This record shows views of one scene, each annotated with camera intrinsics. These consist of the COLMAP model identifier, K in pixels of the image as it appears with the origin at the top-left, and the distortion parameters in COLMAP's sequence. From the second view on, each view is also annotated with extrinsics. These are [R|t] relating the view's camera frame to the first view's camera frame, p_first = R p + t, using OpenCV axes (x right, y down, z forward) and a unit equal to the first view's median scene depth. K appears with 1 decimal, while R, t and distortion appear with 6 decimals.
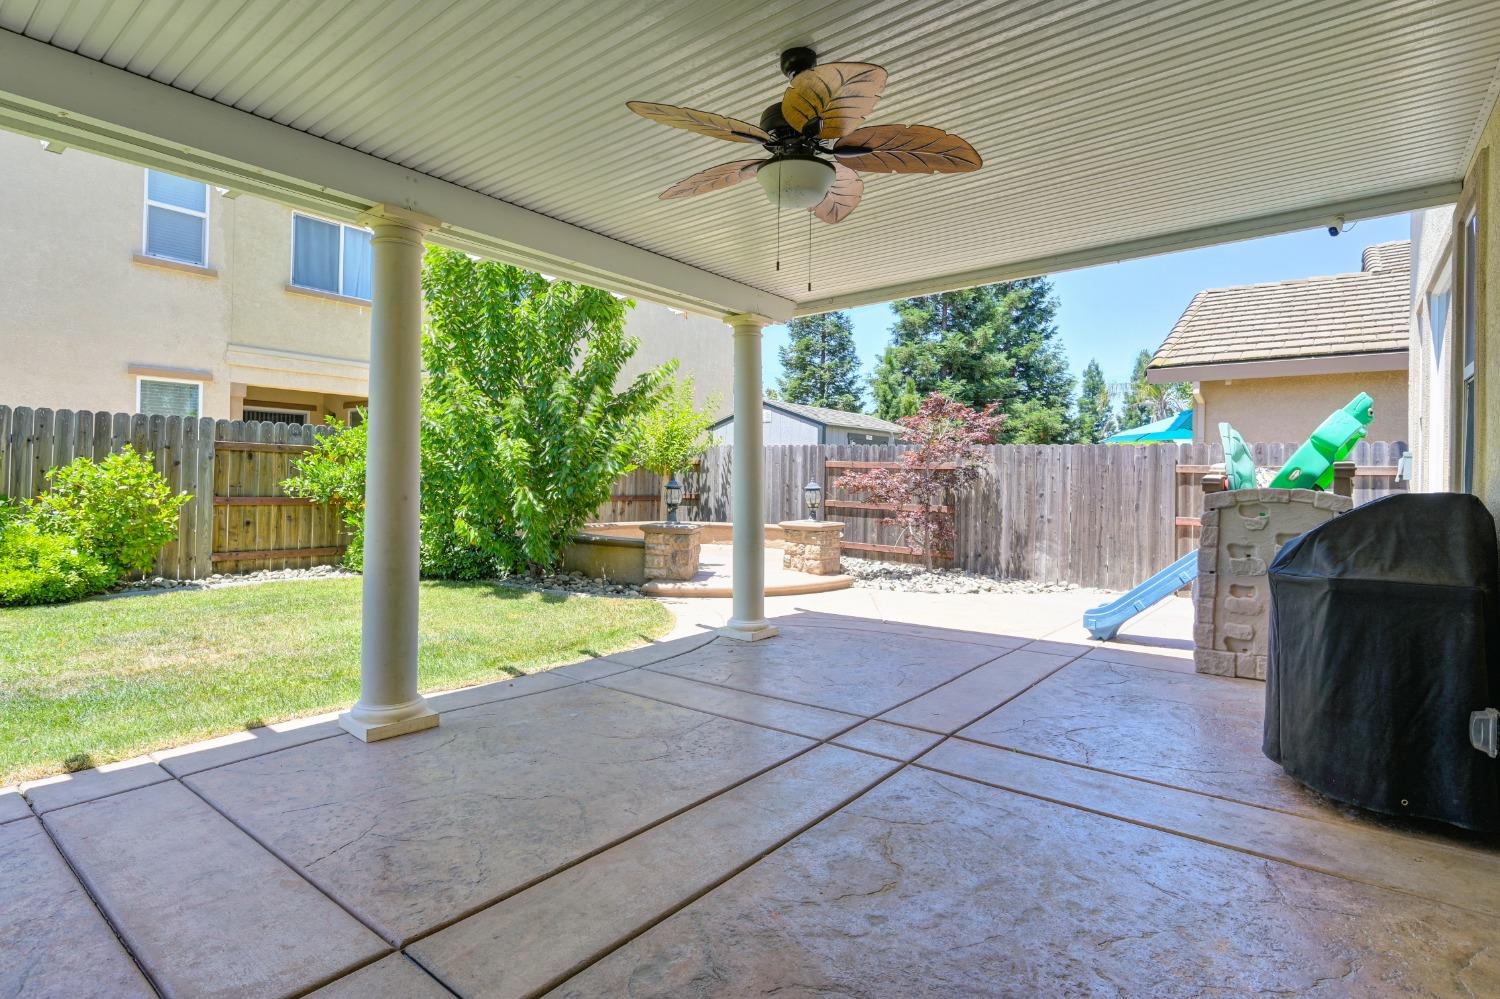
lens RADIAL K [[750.6, 0, 756.6], [0, 750.6, 479.7], [0, 0, 1]] dist [-0.000437, -0.000044]
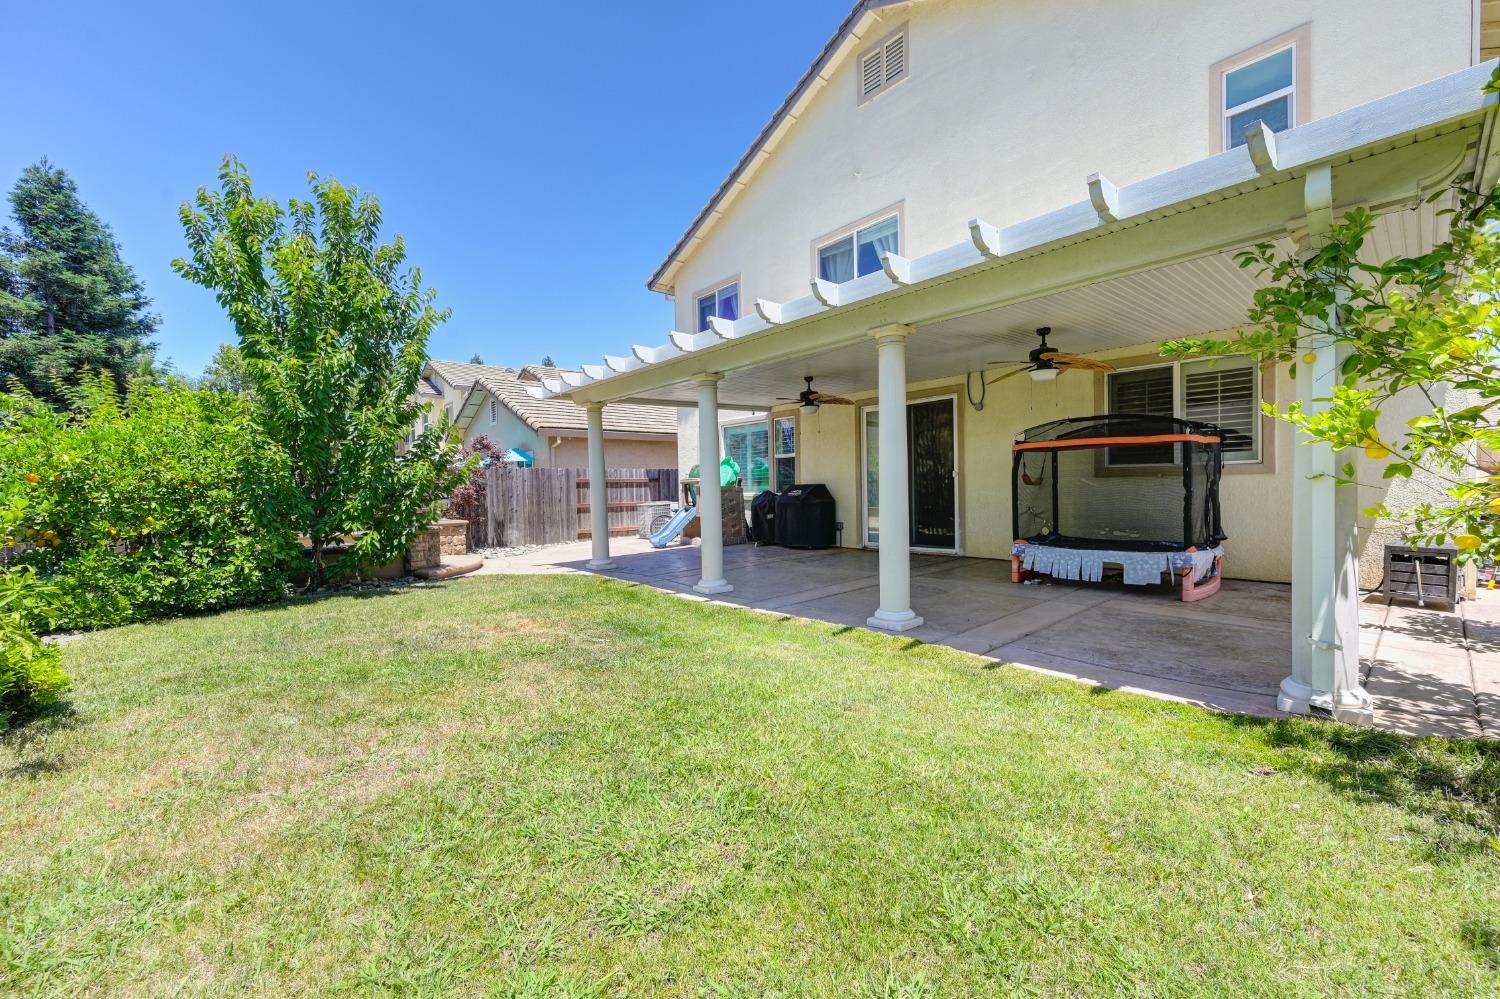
lens RADIAL K [[592.0, 0, 754.5], [0, 592.0, 498.7], [0, 0, 1]] dist [0.000600, 0.000085]
pose [[0.194121, -0.042910, 0.980039, -0.872368], [0.026159, 0.998914, 0.038555, -0.013262], [-0.980629, 0.018152, 0.195033, 0.188185]]
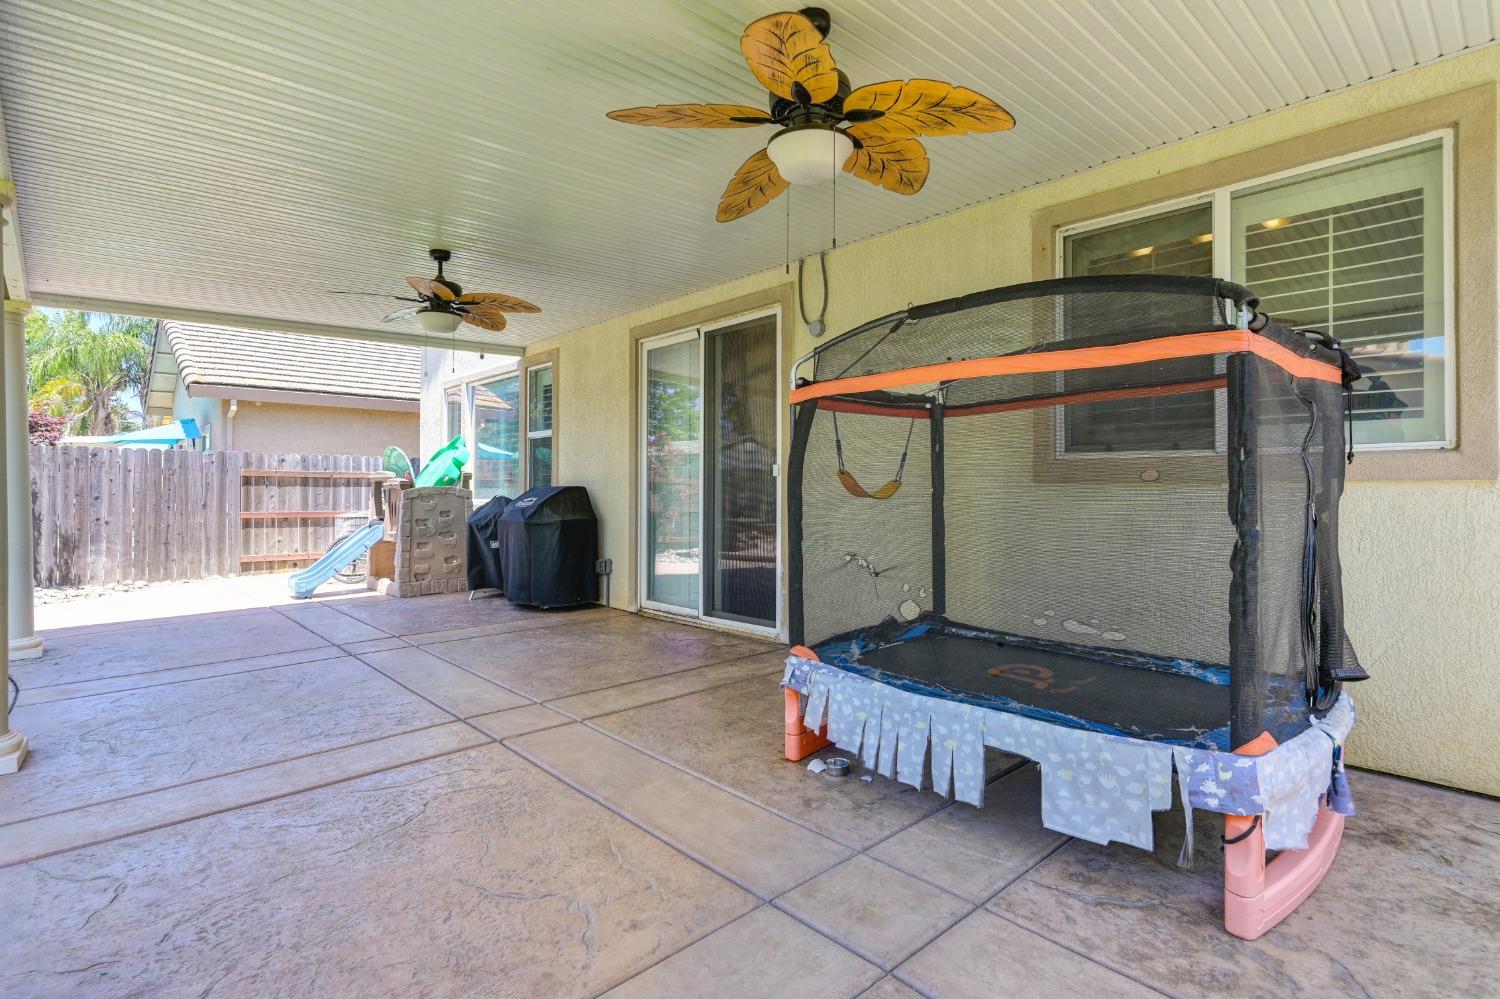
lens RADIAL K [[736.8, 0, 749.0], [0, 736.8, 481.5], [0, 0, 1]] dist [-0.001354, -0.000778]
pose [[0.168311, -0.005707, 0.985717, -0.445417], [0.003847, 0.999979, 0.005133, -0.002546], [-0.985726, 0.002928, 0.168329, -0.014181]]
